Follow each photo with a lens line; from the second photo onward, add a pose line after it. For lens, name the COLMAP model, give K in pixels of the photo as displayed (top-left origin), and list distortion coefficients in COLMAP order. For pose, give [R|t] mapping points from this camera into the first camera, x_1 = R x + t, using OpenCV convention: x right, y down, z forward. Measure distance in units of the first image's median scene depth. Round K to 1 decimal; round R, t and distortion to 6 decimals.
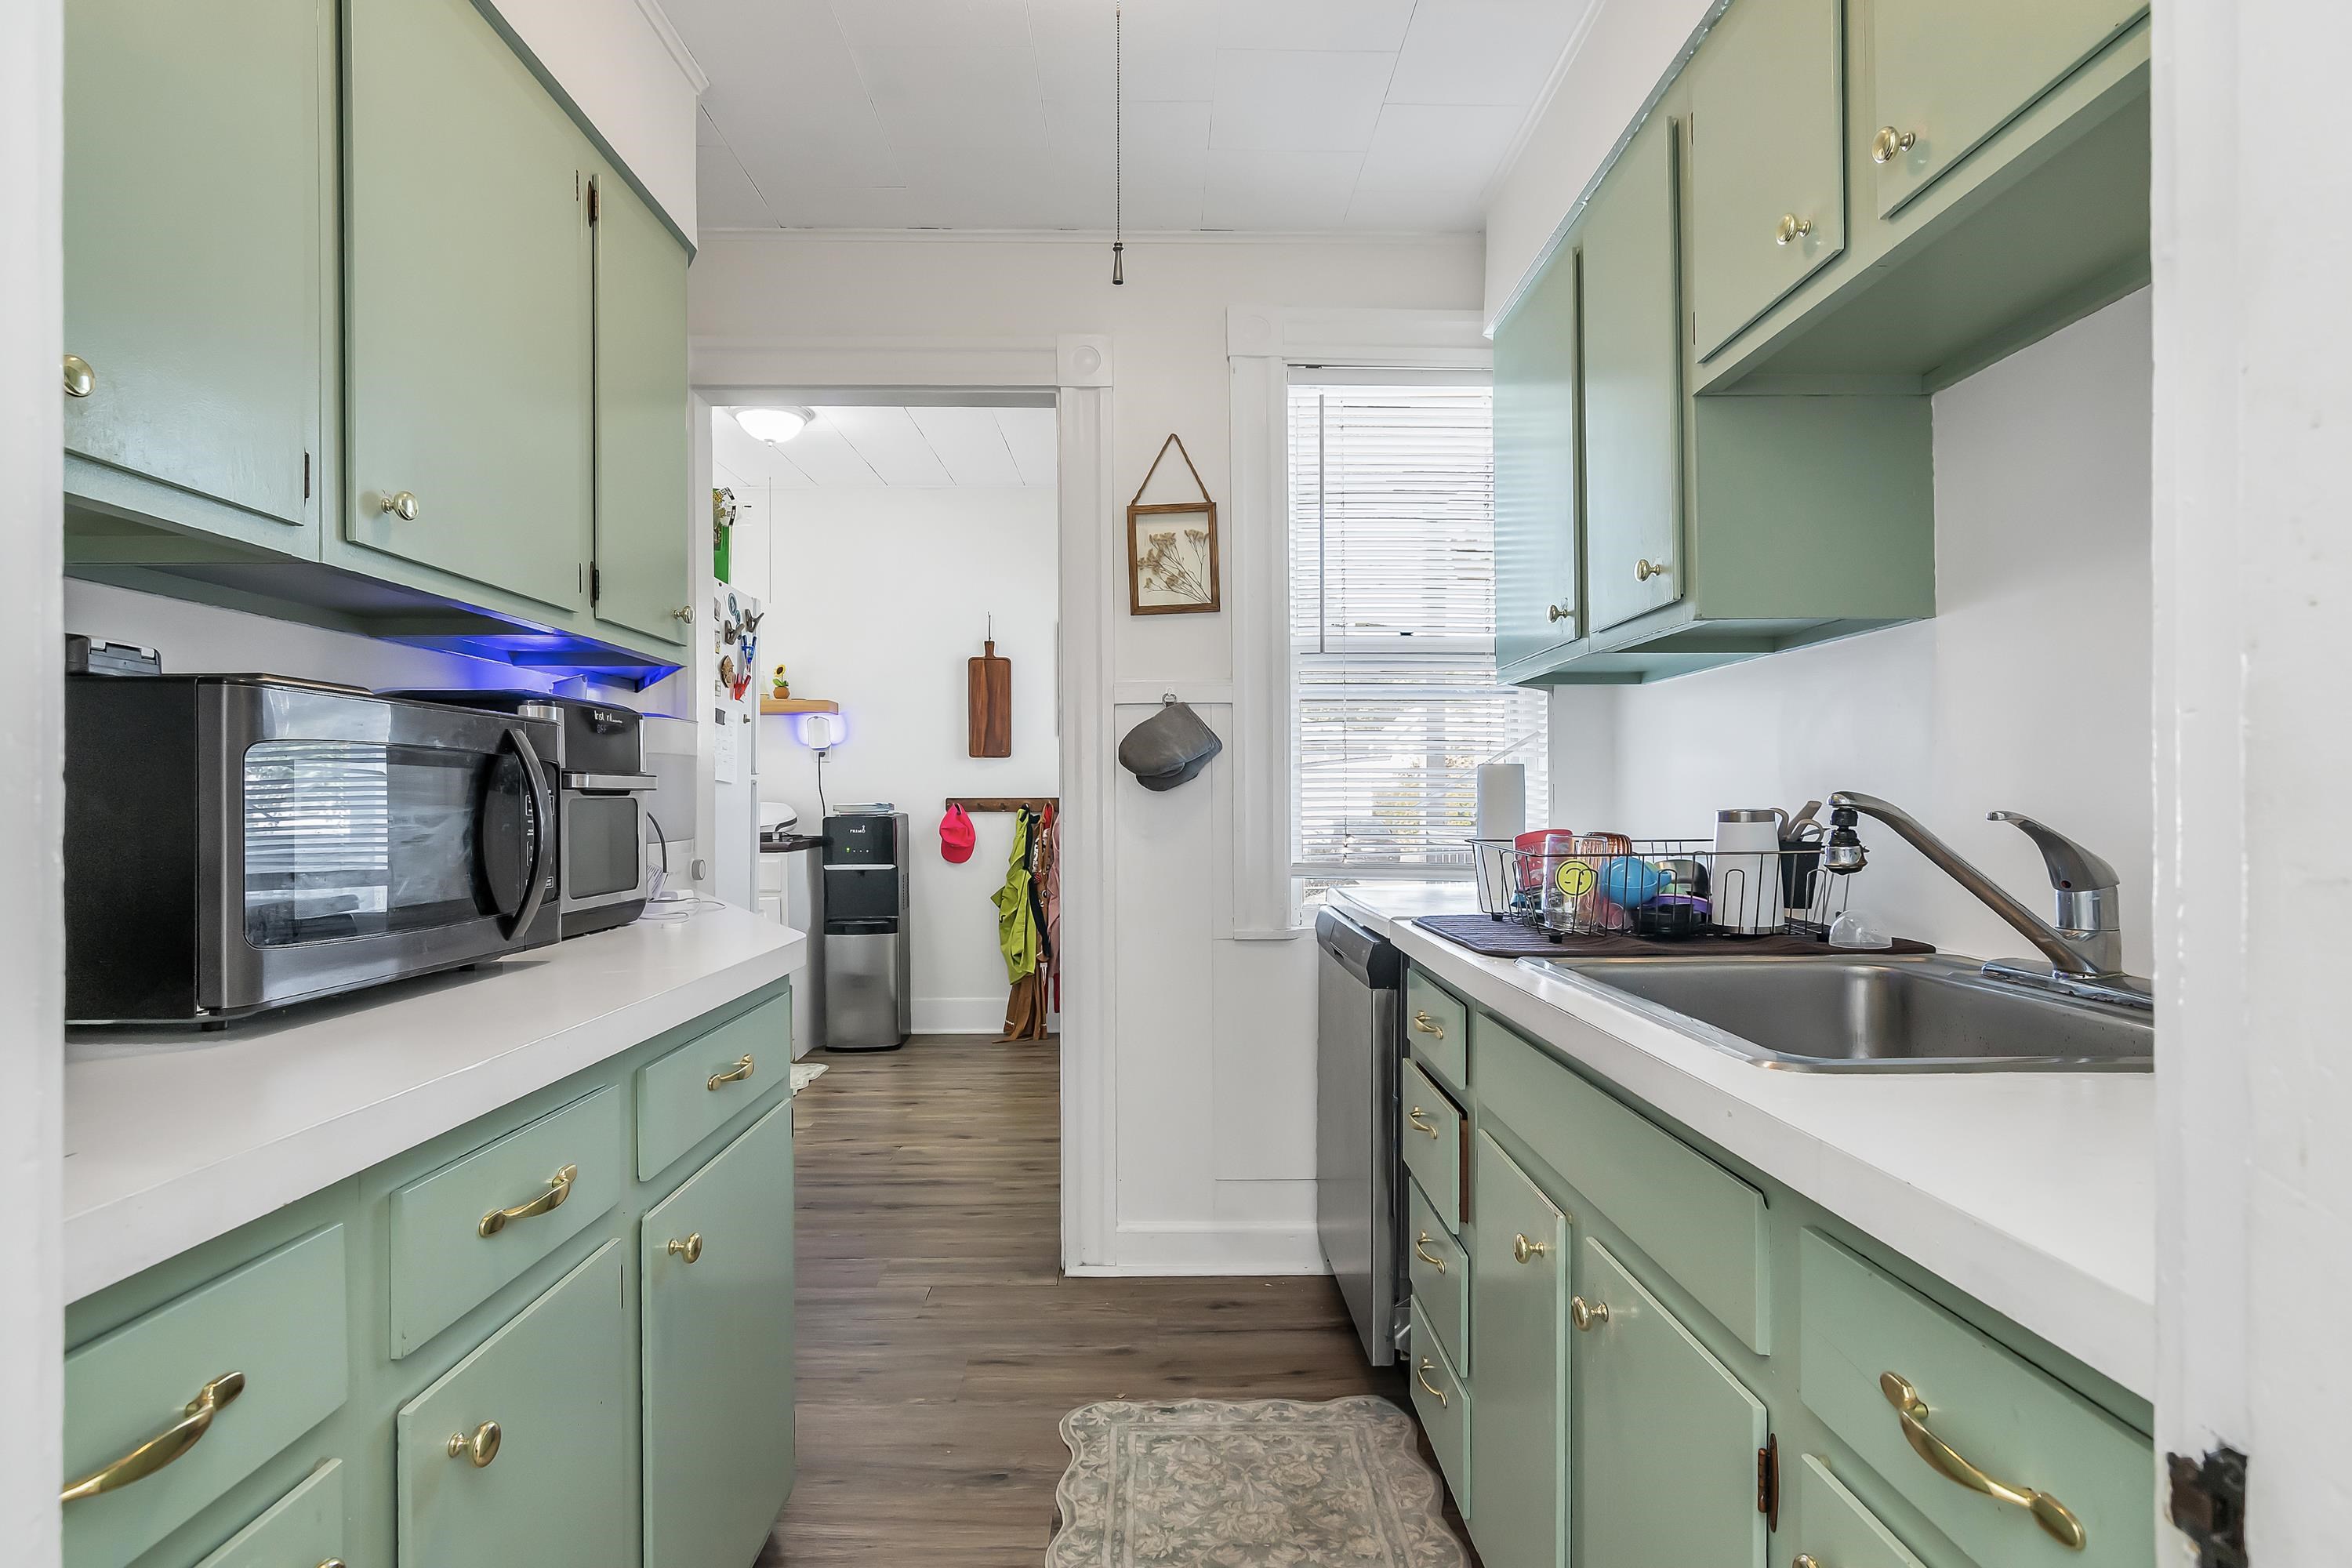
lens RADIAL K [[1097.5, 0, 1176.0], [0, 1097.5, 784.0], [0, 0, 1]] dist [-0.000796, 0.000032]
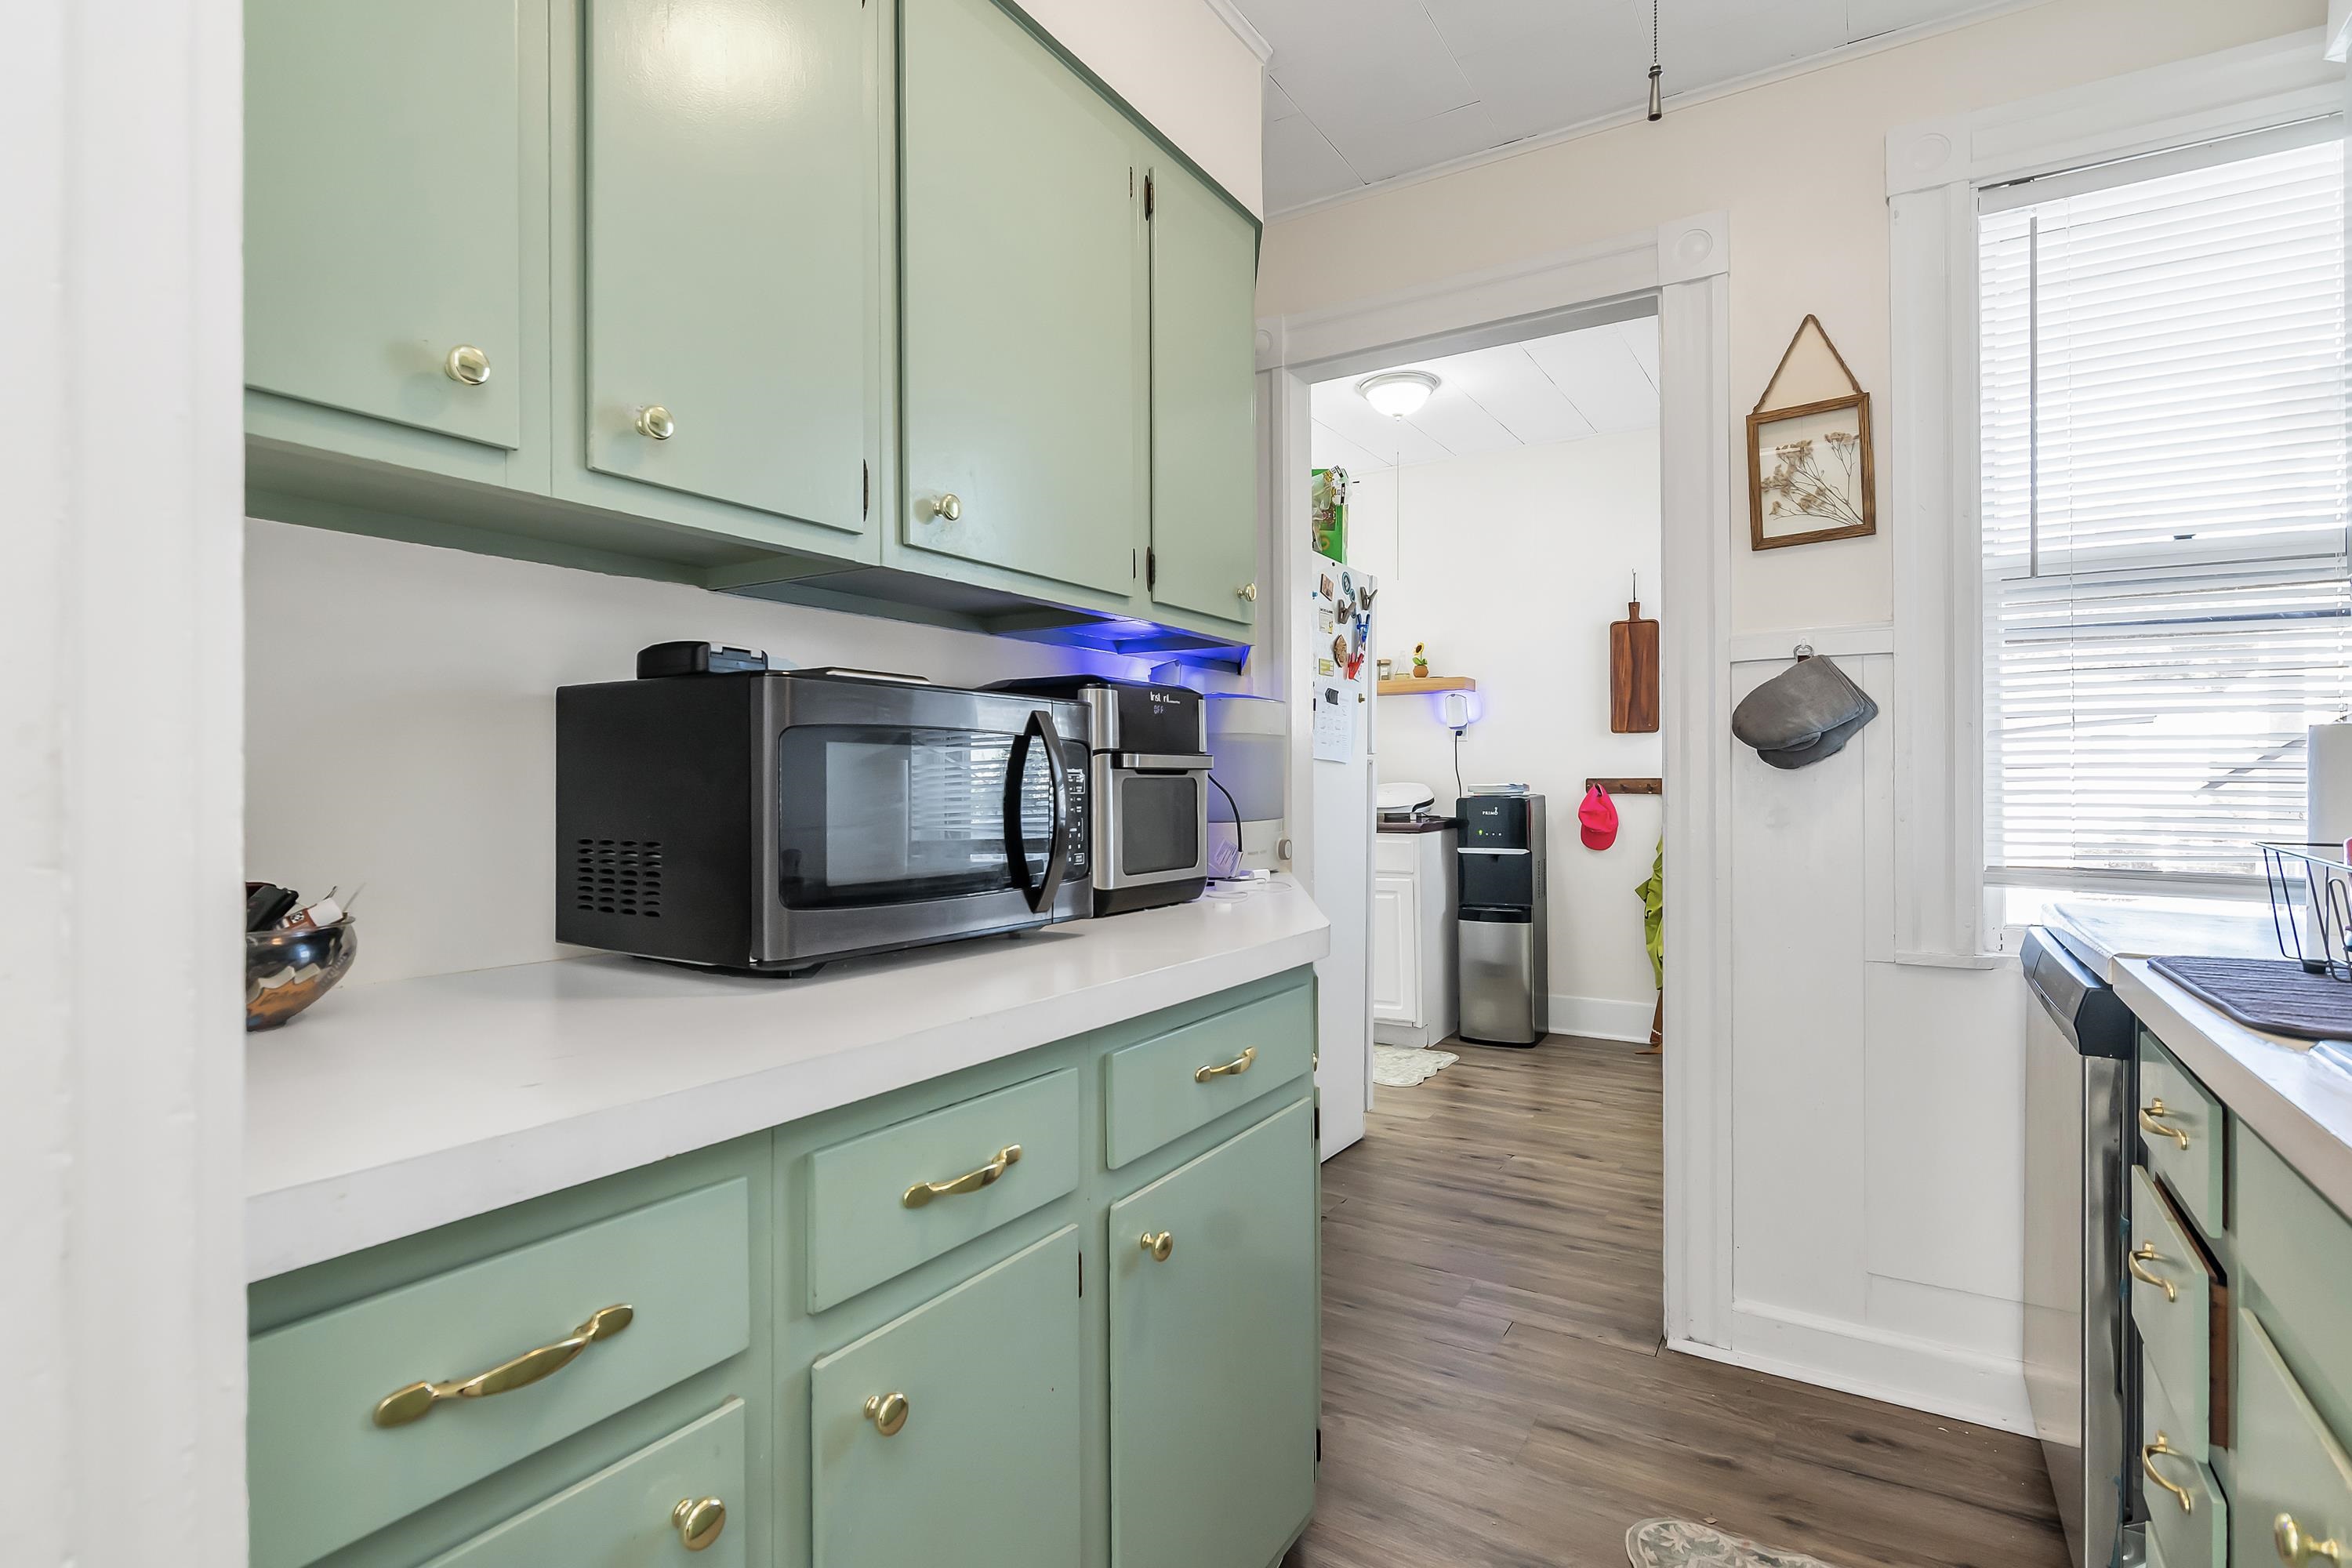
lens RADIAL K [[1136.2, 0, 1272.2], [0, 1136.2, 774.3], [0, 0, 1]] dist [-0.001704, -0.000618]
pose [[0.864502, -0.001914, -0.502625, 0.078292], [0.006369, 0.999954, 0.007147, 0.002370], [0.502588, -0.009380, 0.864475, 0.106829]]
